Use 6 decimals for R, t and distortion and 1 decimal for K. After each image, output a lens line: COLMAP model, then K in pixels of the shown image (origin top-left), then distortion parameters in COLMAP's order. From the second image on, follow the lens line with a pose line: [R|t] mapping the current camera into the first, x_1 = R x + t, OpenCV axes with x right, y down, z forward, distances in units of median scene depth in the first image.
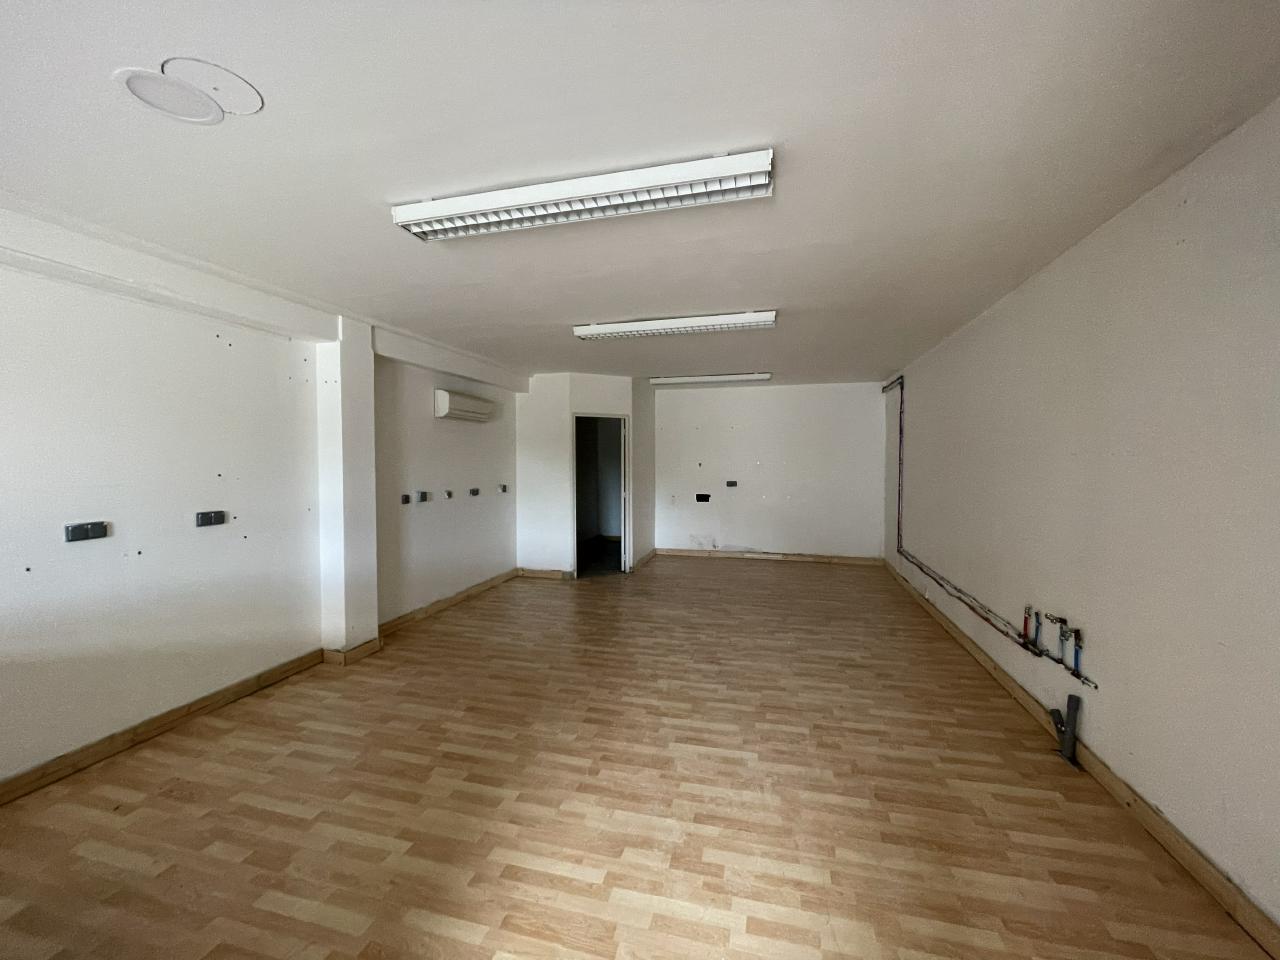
lens RADIAL K [[515.0, 0, 640.0], [0, 515.0, 477.9], [0, 0, 1]] dist [-0.002173, -0.000071]
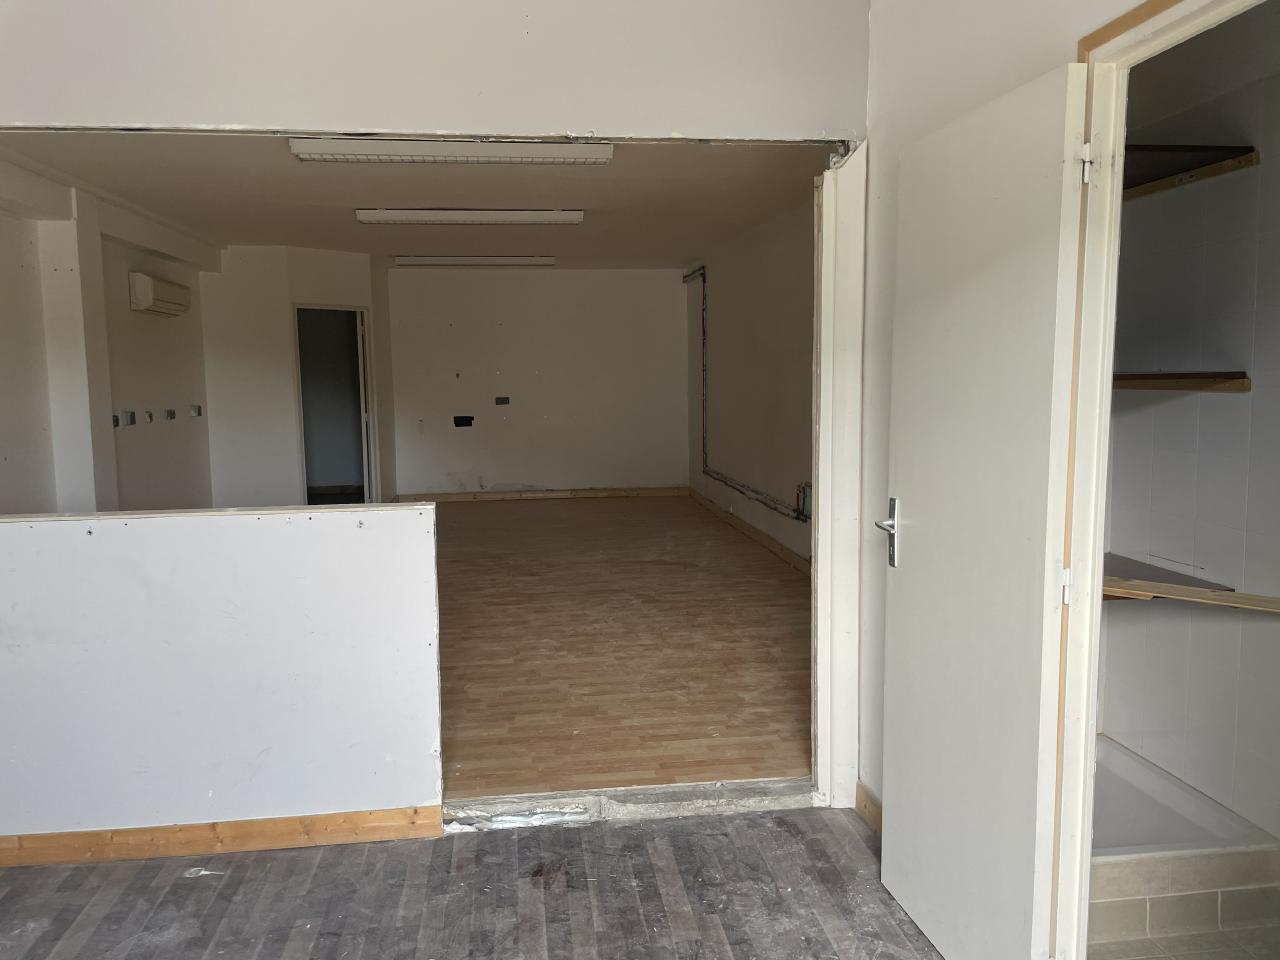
lens RADIAL K [[962.2, 0, 630.7], [0, 962.2, 467.8], [0, 0, 1]] dist [0.082750, -0.104085]
pose [[0.926700, -0.048770, 0.372625, -0.269936], [0.025810, 0.997462, 0.066361, 0.031823], [-0.374915, -0.051879, 0.925606, -0.566941]]
